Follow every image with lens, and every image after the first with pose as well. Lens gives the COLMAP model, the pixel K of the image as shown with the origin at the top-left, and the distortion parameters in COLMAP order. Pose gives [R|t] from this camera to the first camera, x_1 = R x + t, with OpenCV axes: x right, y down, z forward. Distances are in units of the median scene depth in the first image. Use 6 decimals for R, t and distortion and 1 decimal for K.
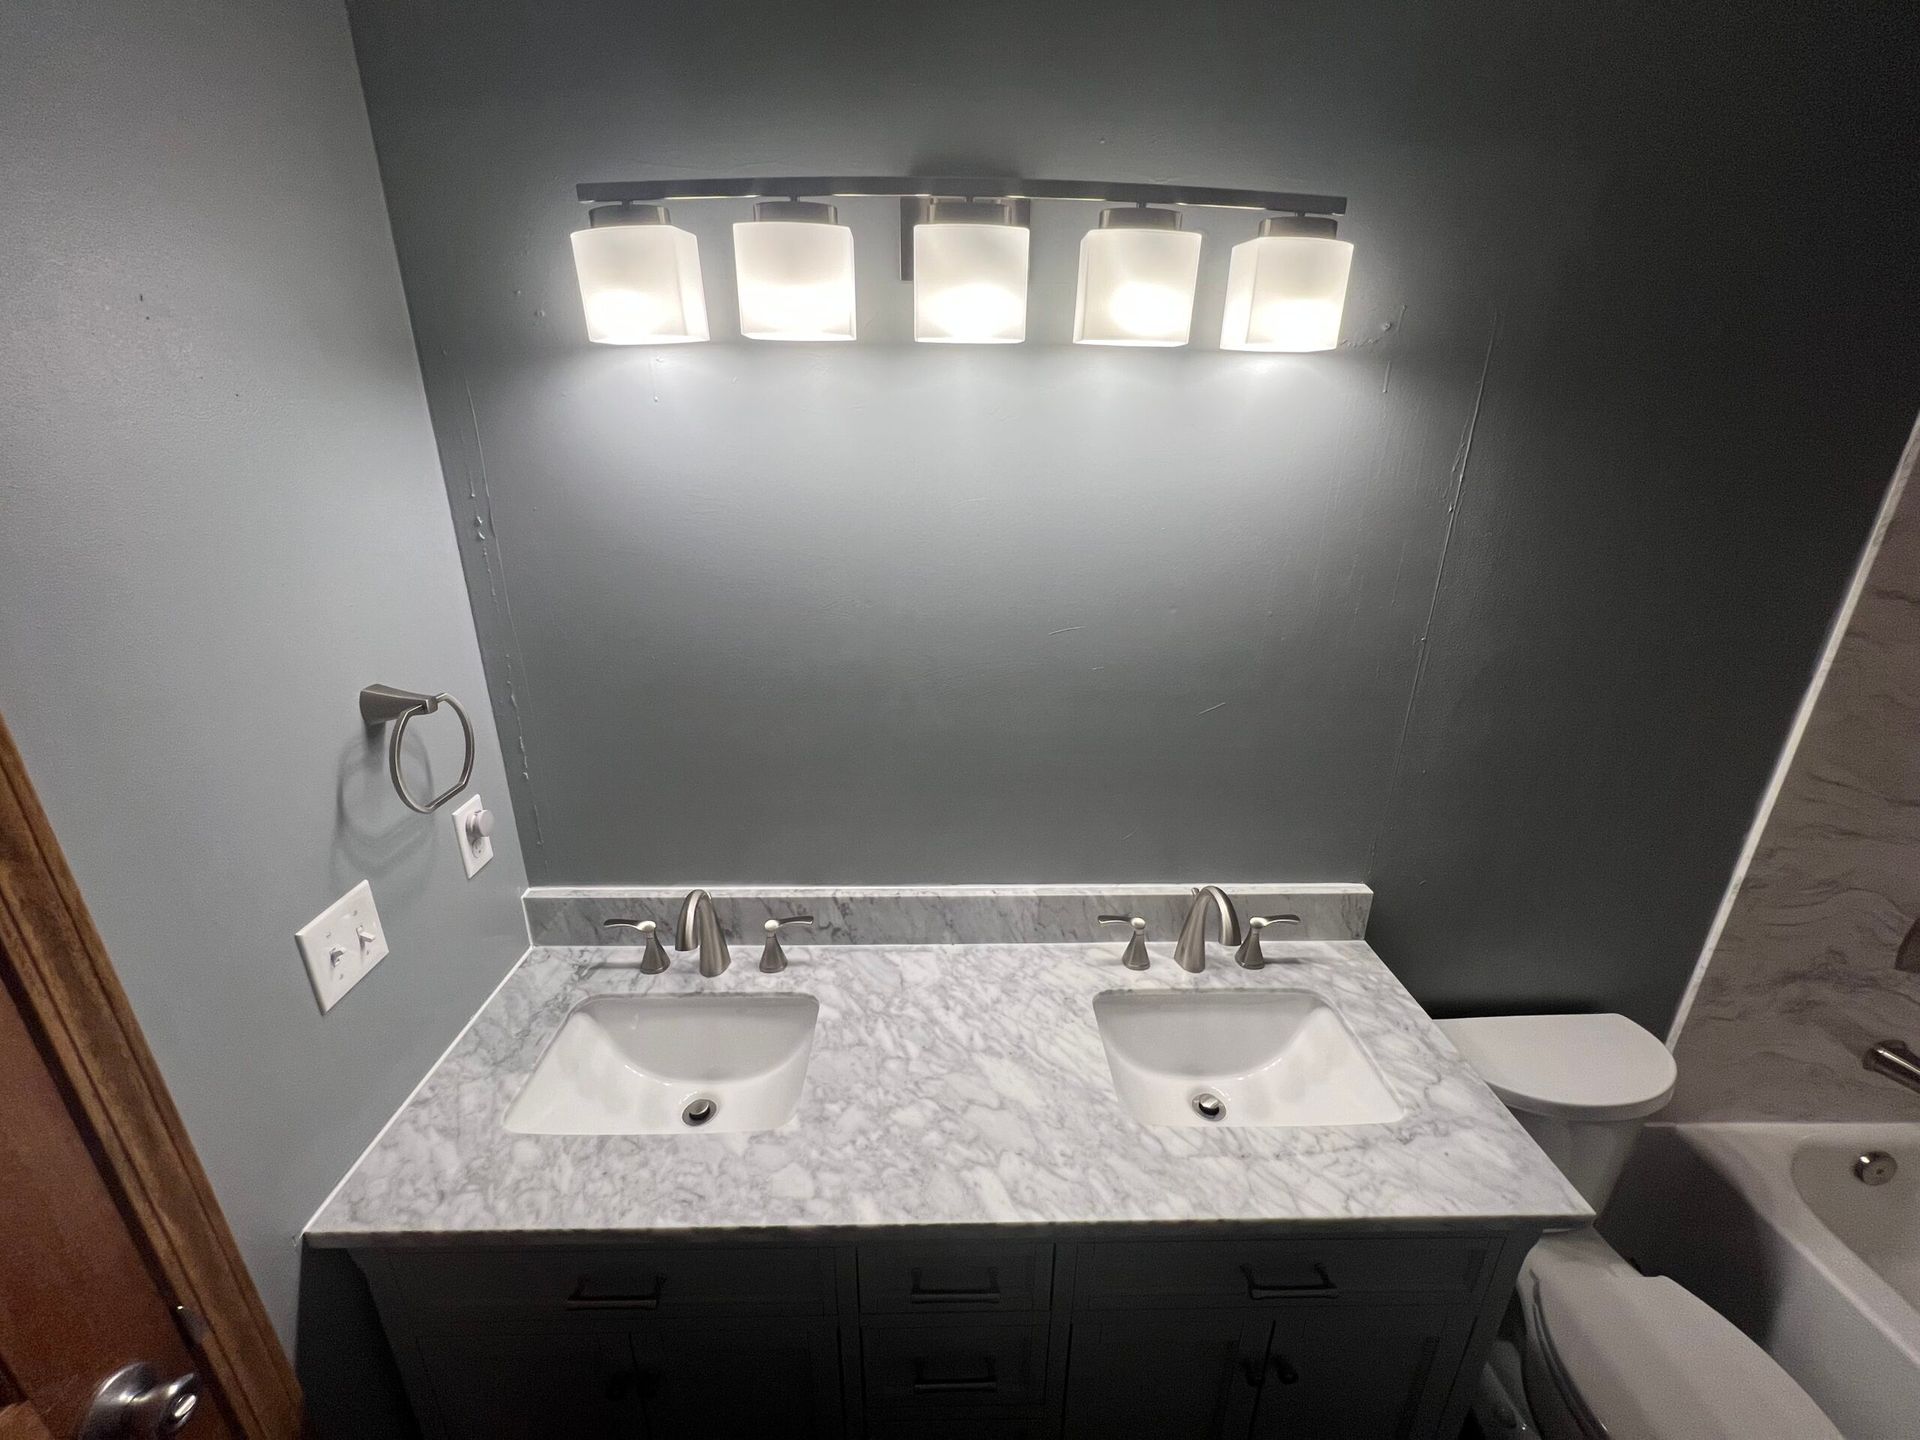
lens RADIAL K [[765.3, 0, 960.9], [0, 765.3, 711.8], [0, 0, 1]] dist [-0.003065, 0.000688]
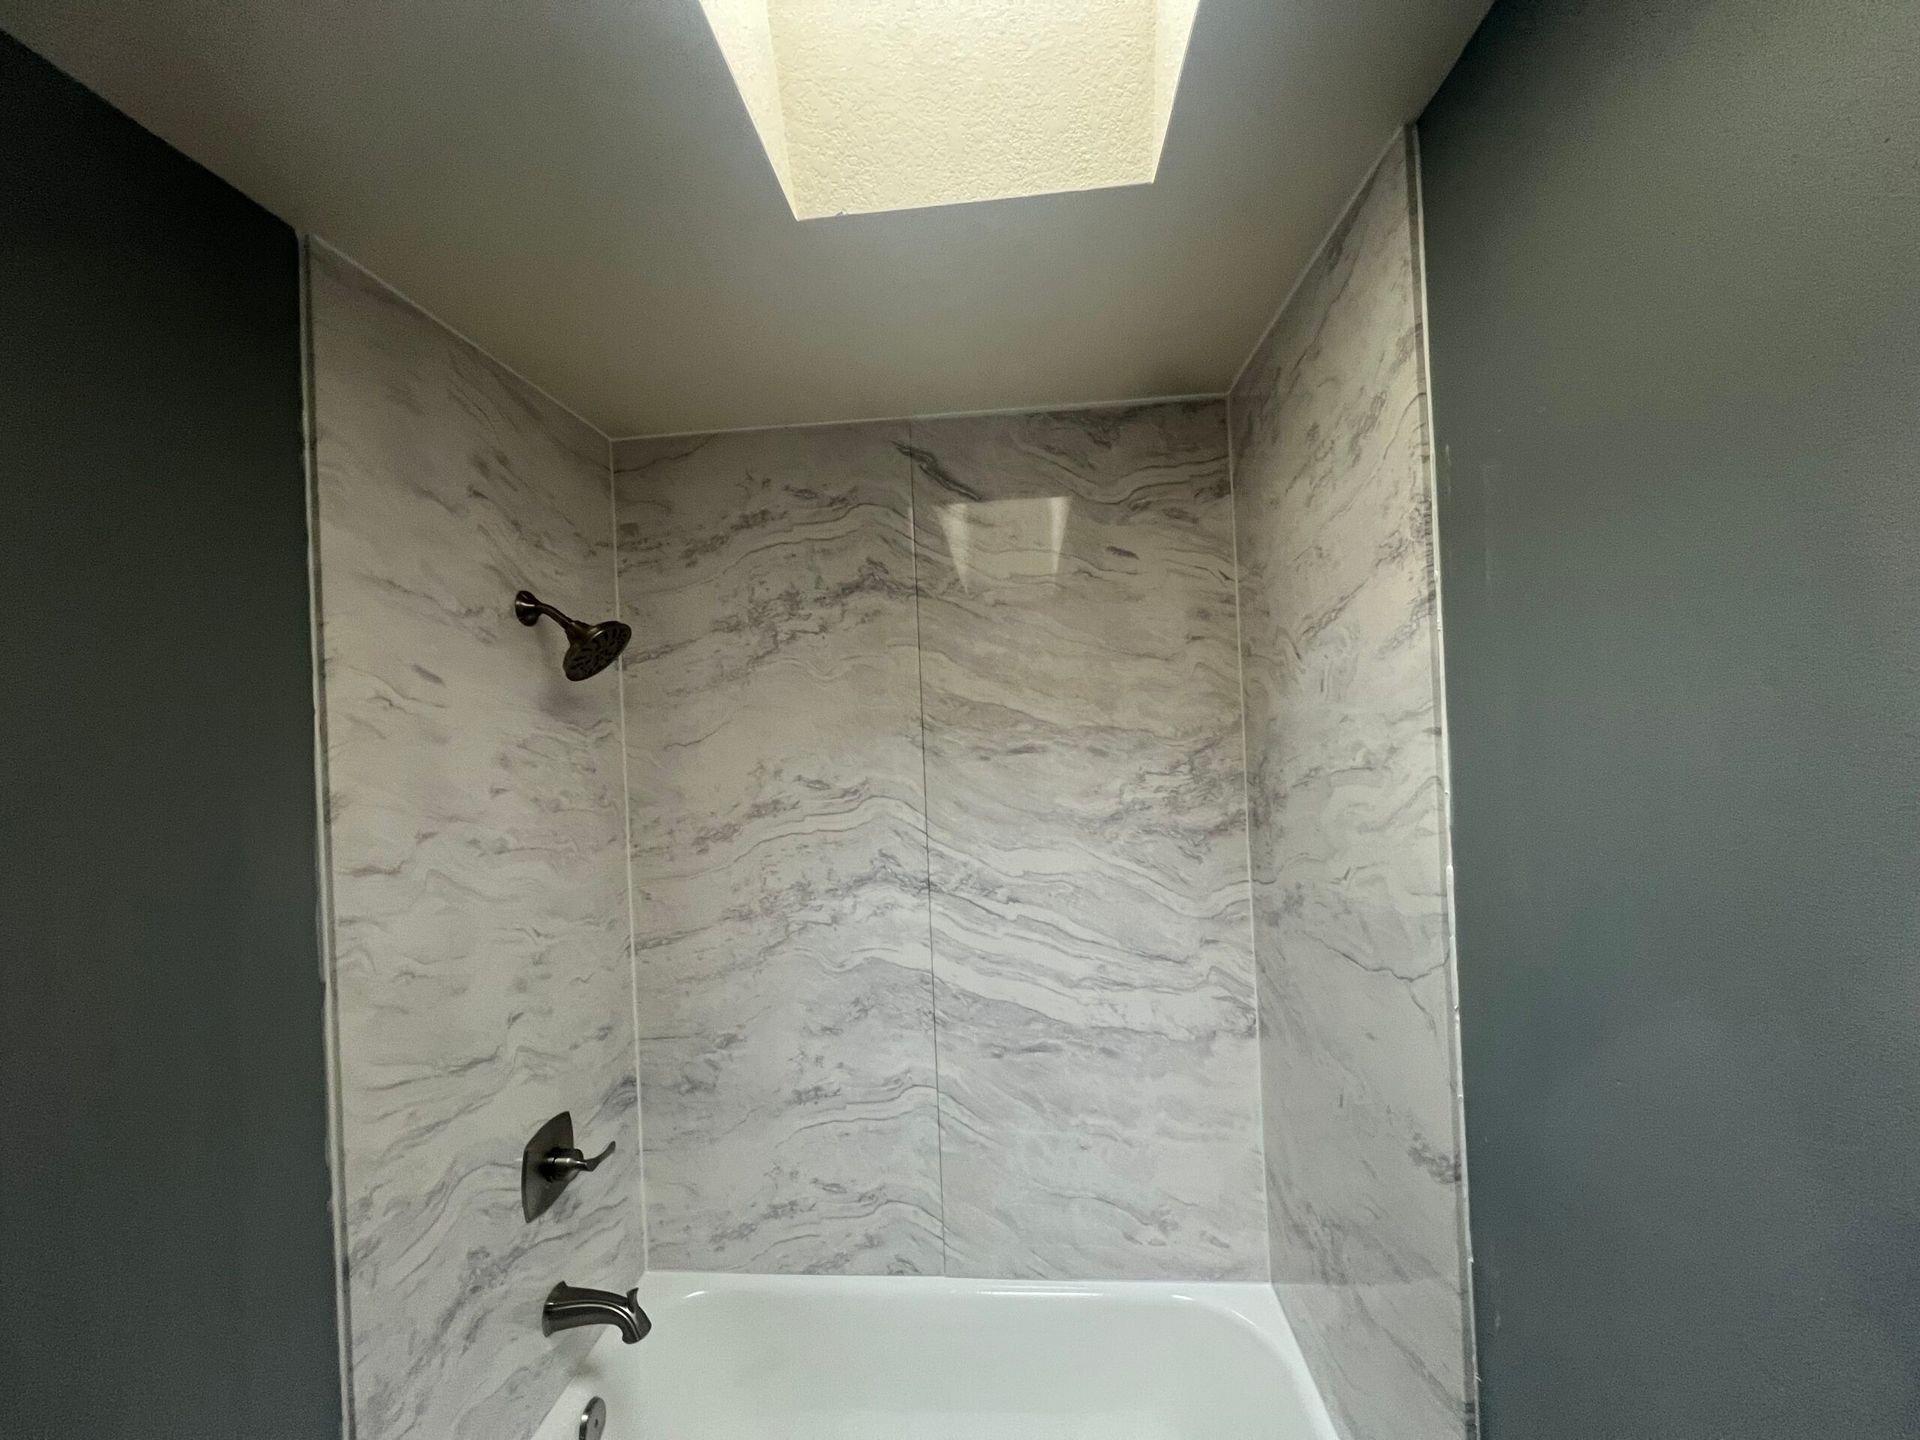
lens RADIAL K [[765.3, 0, 948.7], [0, 765.3, 723.6], [0, 0, 1]] dist [-0.003065, 0.000688]
pose [[0.105329, -0.016789, 0.994296, 0.364676], [0.375569, 0.926480, -0.024142, -0.030986], [-0.920790, 0.375970, 0.103891, 0.186074]]
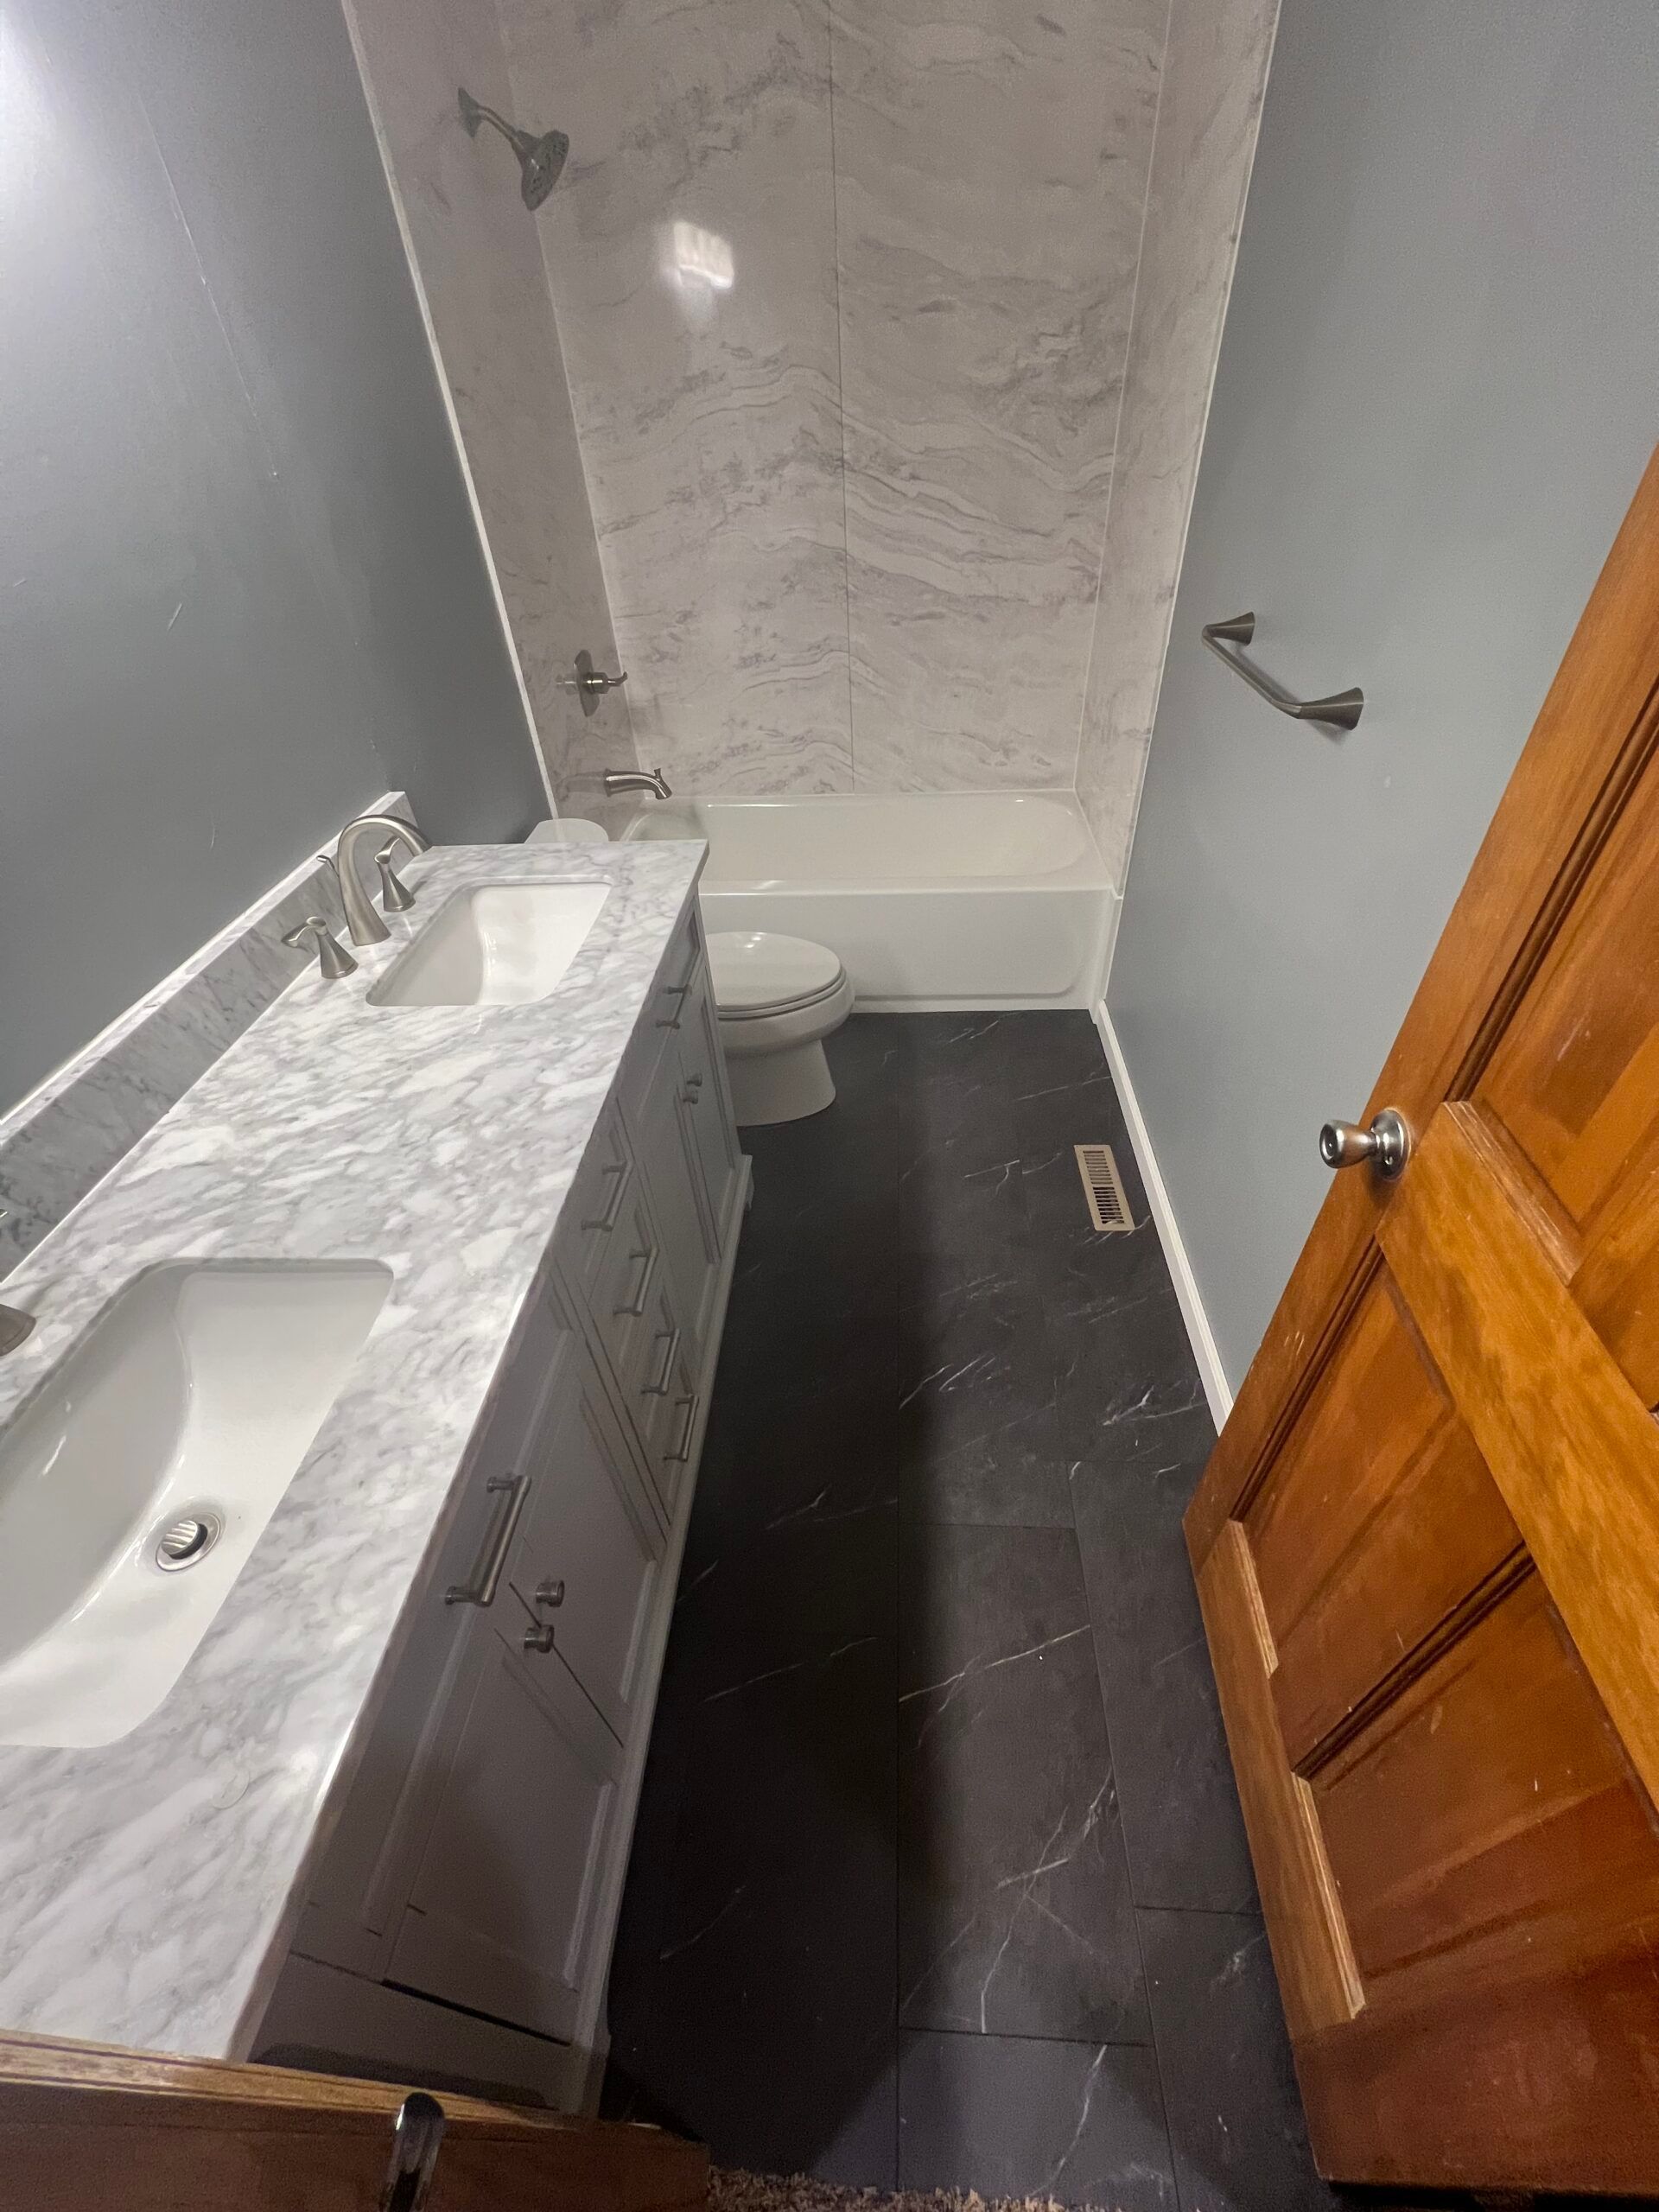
lens RADIAL K [[881.7, 0, 832.7], [0, 881.7, 1105.3], [0, 0, 1]] dist [-0.003065, 0.000688]
pose [[0.076371, -0.648178, 0.757650, -0.563702], [0.380638, 0.721273, 0.578689, 0.085416], [-0.921565, 0.244195, 0.301805, 0.261250]]
